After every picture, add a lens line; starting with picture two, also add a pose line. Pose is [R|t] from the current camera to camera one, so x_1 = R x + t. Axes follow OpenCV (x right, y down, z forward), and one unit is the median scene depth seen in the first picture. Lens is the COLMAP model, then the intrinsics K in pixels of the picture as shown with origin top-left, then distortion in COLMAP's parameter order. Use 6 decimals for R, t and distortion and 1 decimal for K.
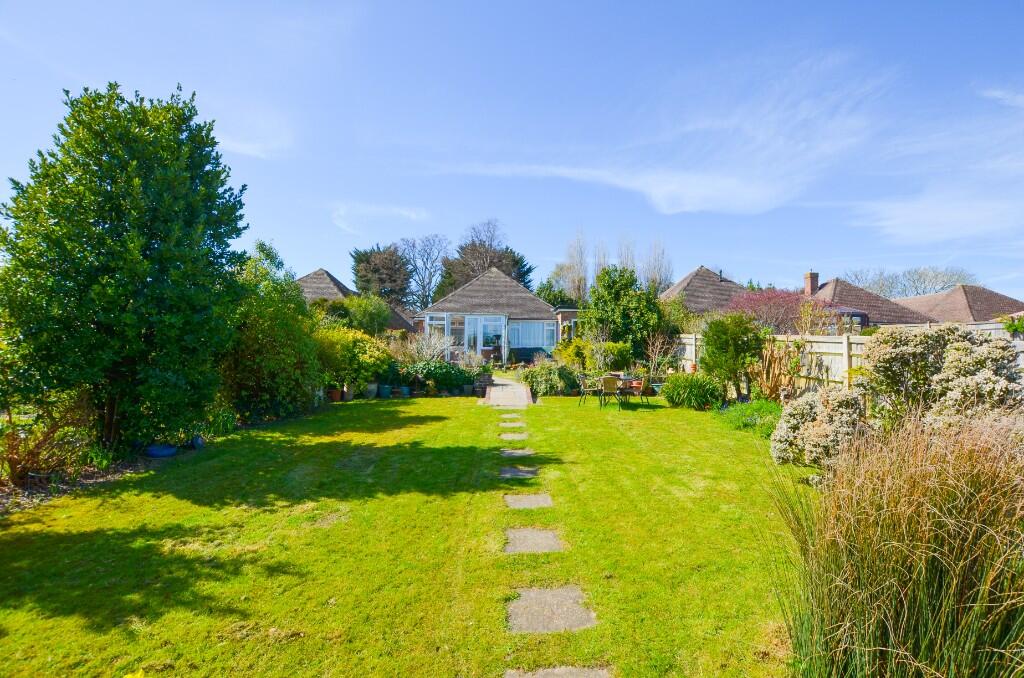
lens RADIAL K [[451.3, 0, 516.0], [0, 451.3, 321.3], [0, 0, 1]] dist [-0.020855, -0.000135]
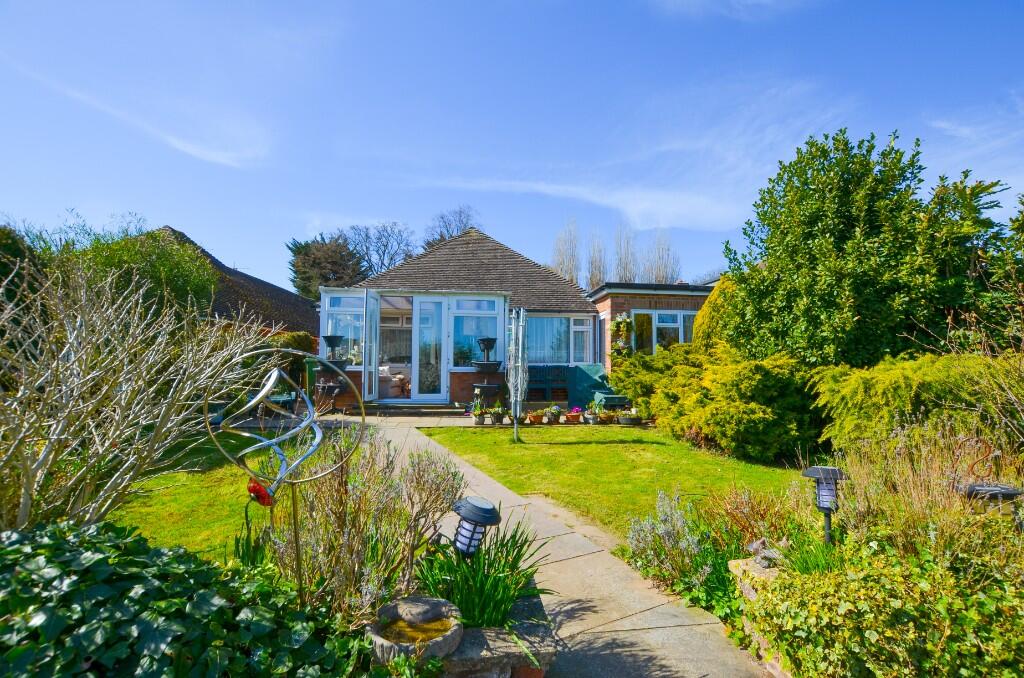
lens RADIAL K [[436.9, 0, 521.1], [0, 436.9, 344.6], [0, 0, 1]] dist [0.001513, 0.000093]
pose [[0.996888, 0.008063, 0.078411, -0.014298], [-0.009253, 0.999847, 0.014831, 0.010629], [-0.078280, -0.015511, 0.996811, 0.199089]]
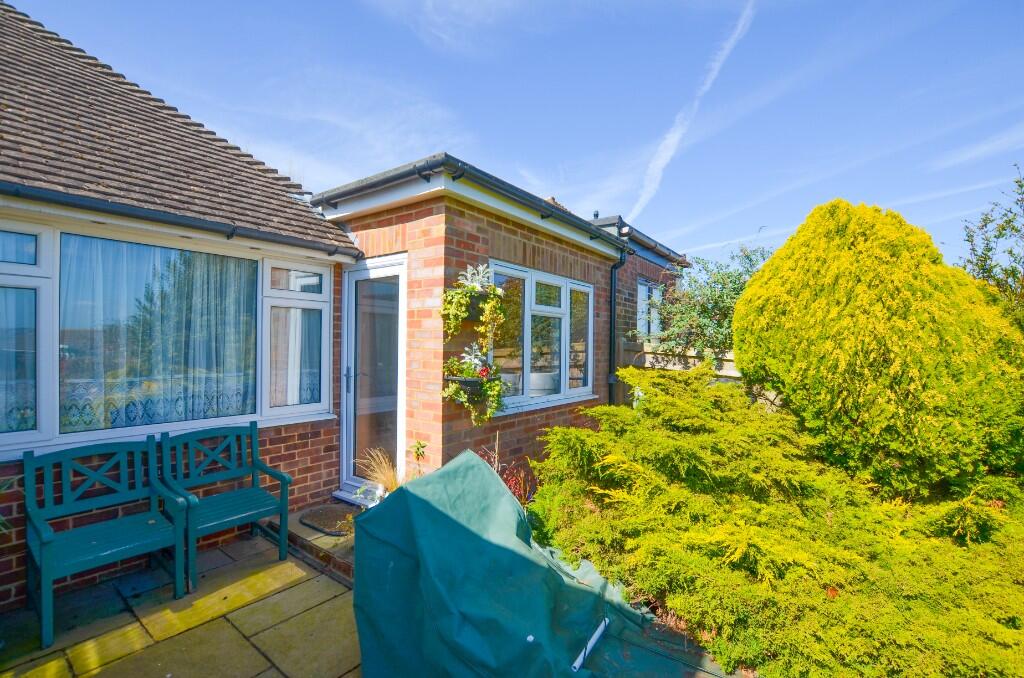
lens RADIAL K [[449.4, 0, 529.7], [0, 449.4, 341.1], [0, 0, 1]] dist [0.001763, 0.000015]
pose [[0.625335, 0.010497, 0.780286, -0.000688], [-0.067866, 0.996852, 0.040979, 0.006860], [-0.777400, -0.078581, 0.624079, 0.334366]]
